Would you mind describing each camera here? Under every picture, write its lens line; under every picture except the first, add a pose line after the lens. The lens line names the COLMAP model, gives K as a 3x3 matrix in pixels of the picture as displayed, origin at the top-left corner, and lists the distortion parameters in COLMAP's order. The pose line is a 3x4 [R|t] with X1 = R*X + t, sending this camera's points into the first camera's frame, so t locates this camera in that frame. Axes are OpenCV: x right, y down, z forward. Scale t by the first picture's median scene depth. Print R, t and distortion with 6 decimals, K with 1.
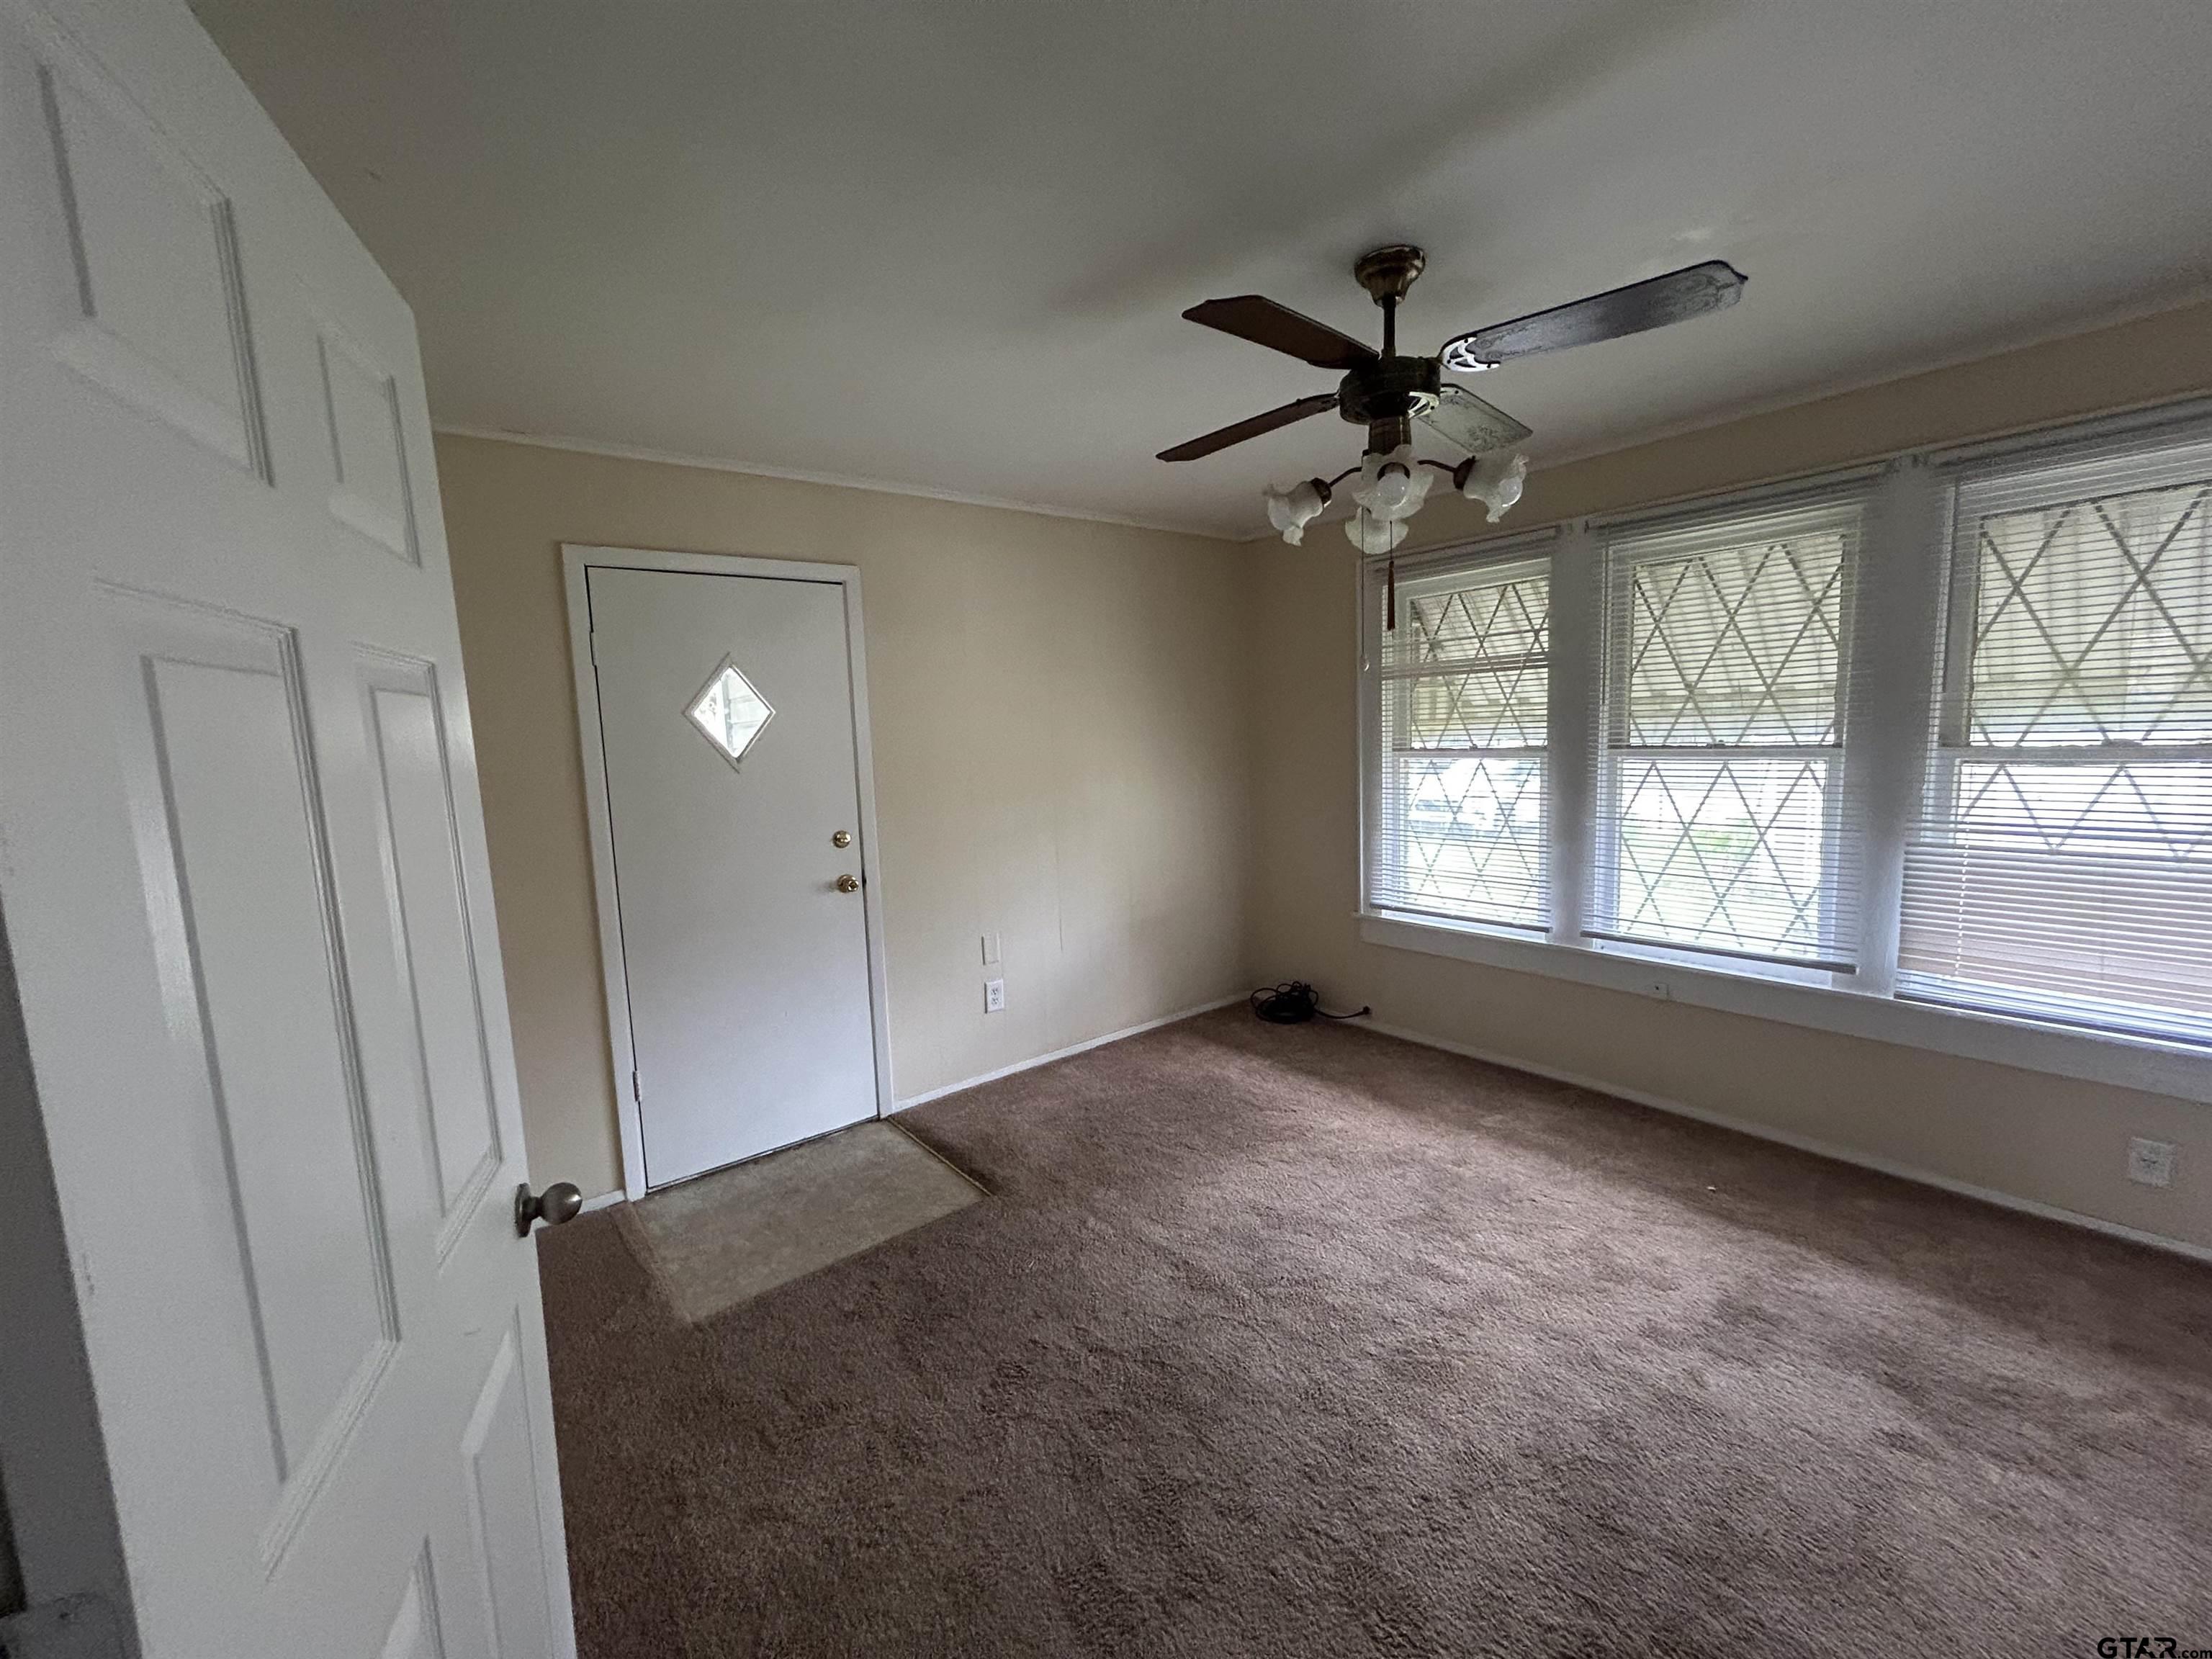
lens RADIAL K [[890.1, 0, 1106.5], [0, 890.1, 832.8], [0, 0, 1]] dist [0.001133, -0.000203]
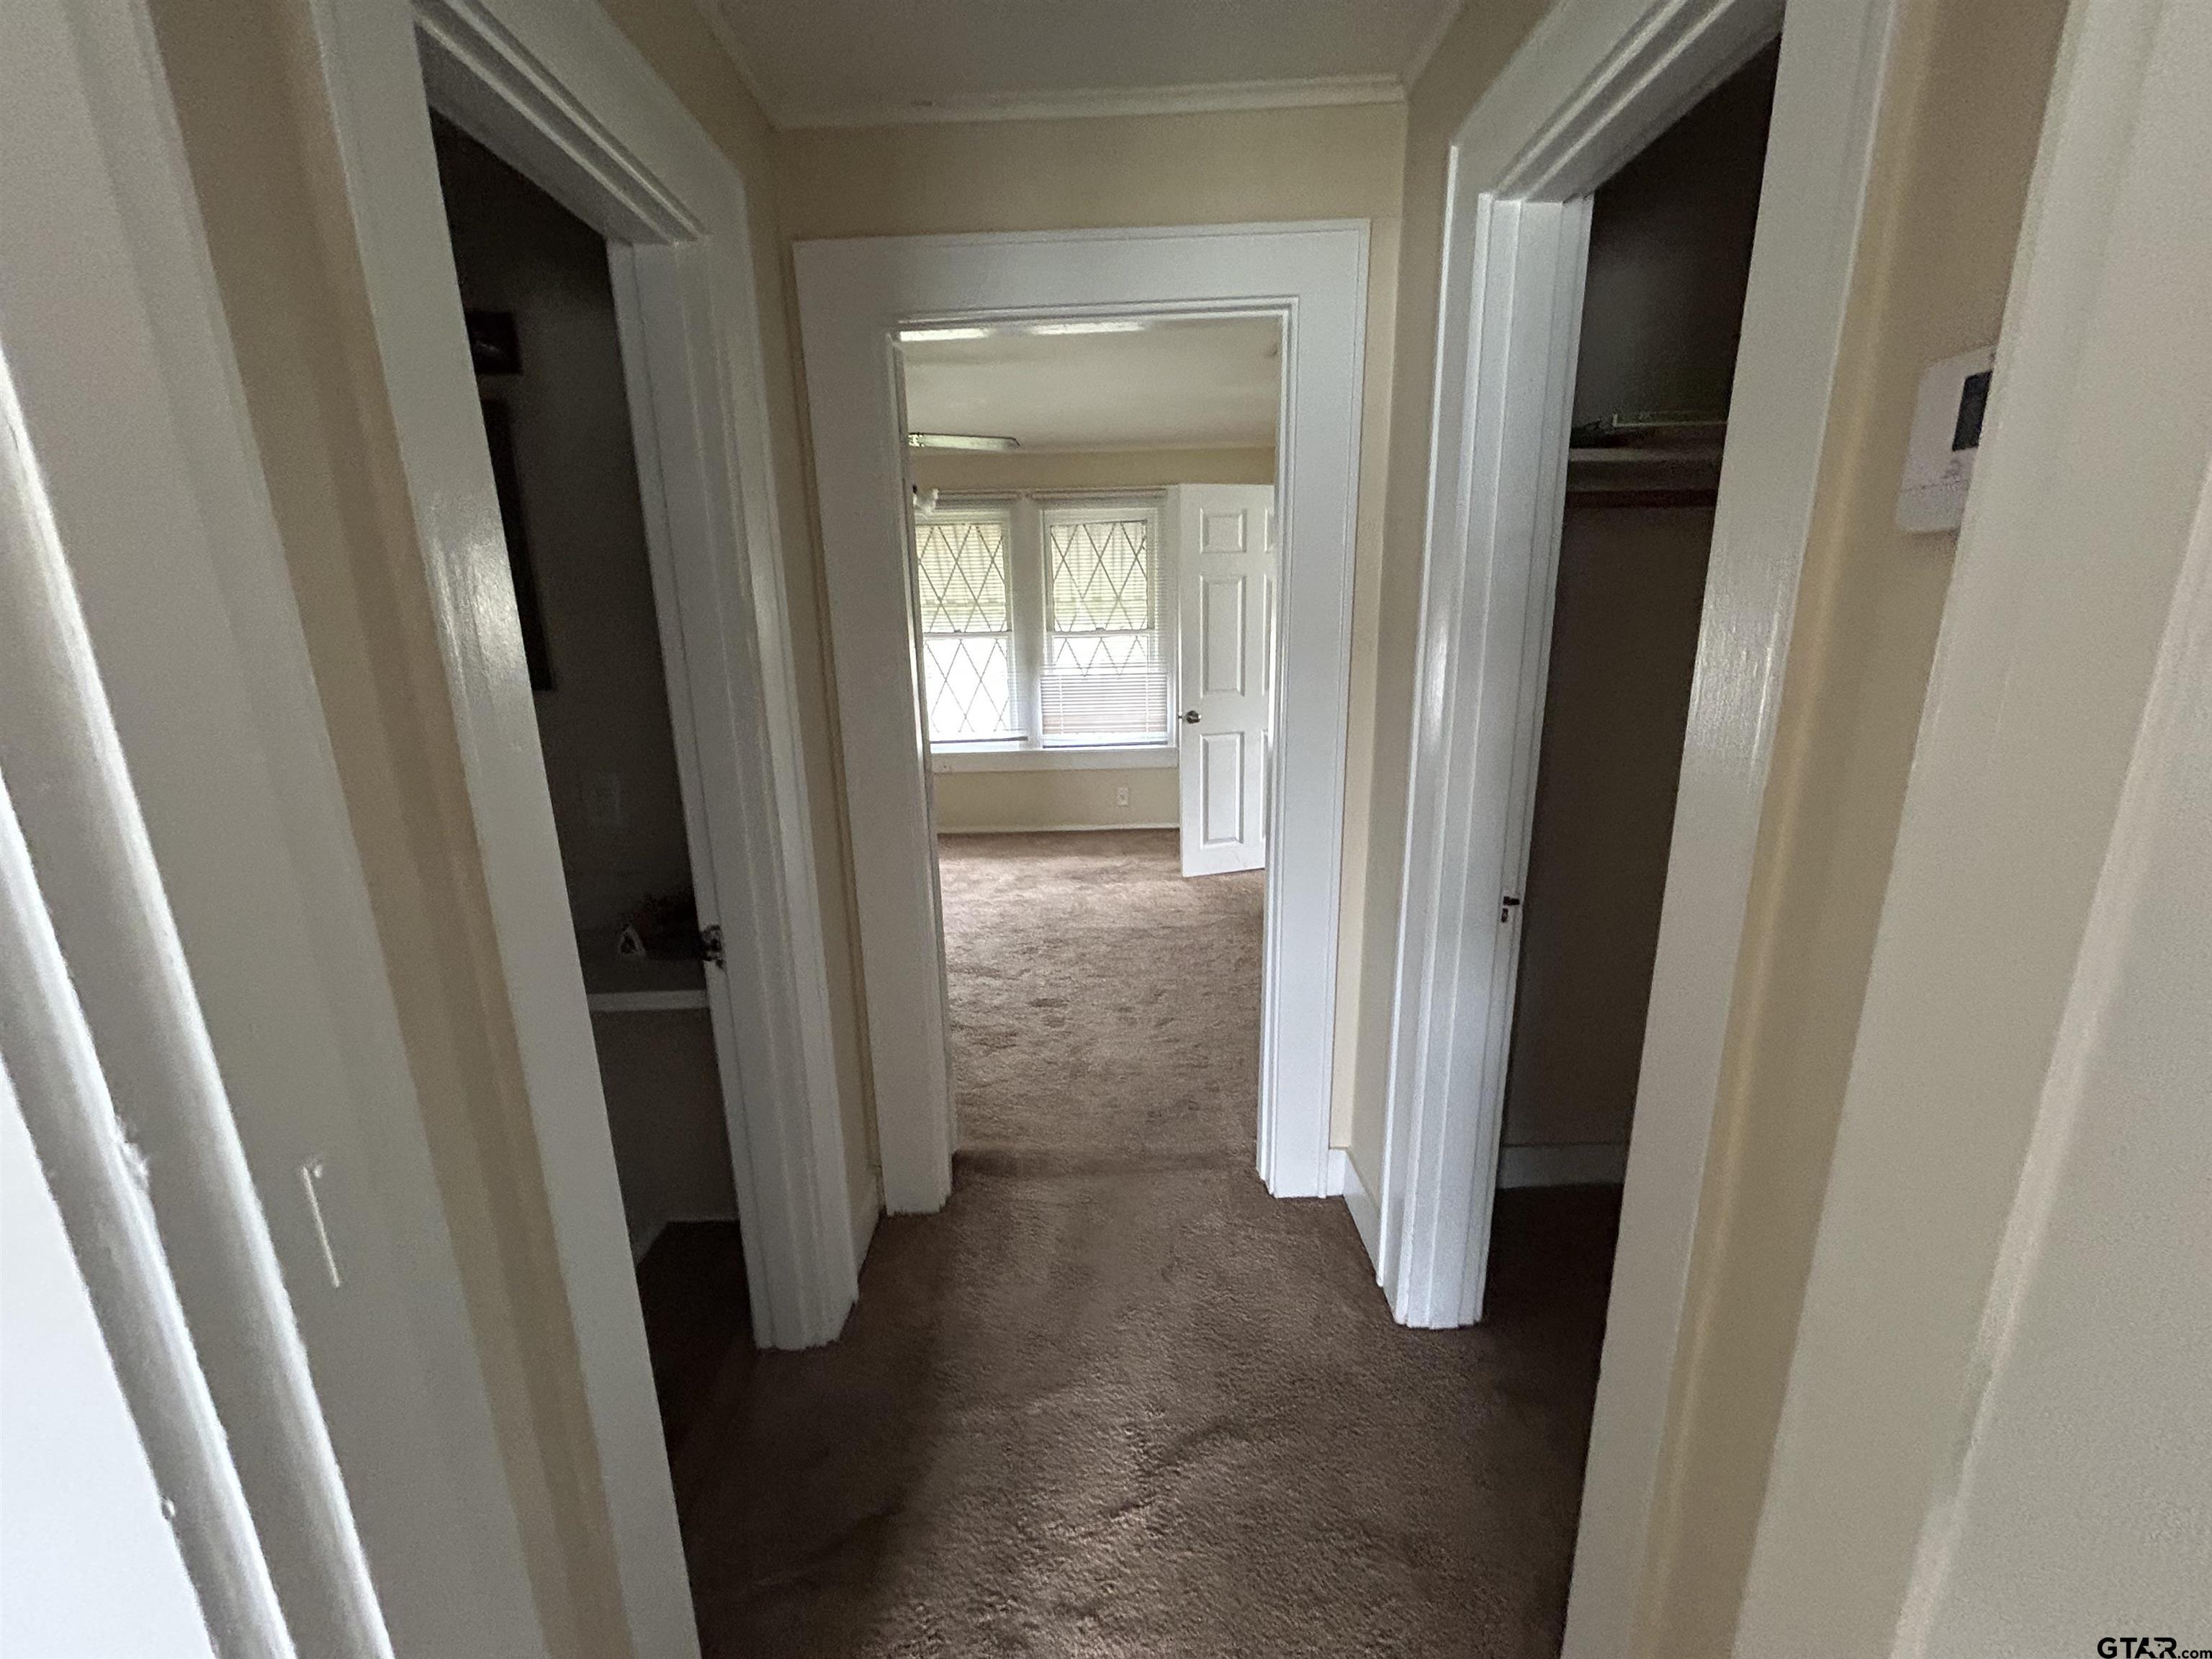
lens RADIAL K [[890.1, 0, 1101.3], [0, 890.1, 833.5], [0, 0, 1]] dist [0.001133, -0.000203]
pose [[0.618742, -0.166515, 0.767744, -0.769902], [0.091290, 0.985898, 0.140257, 0.104467], [-0.780272, -0.016696, 0.625218, -0.501377]]
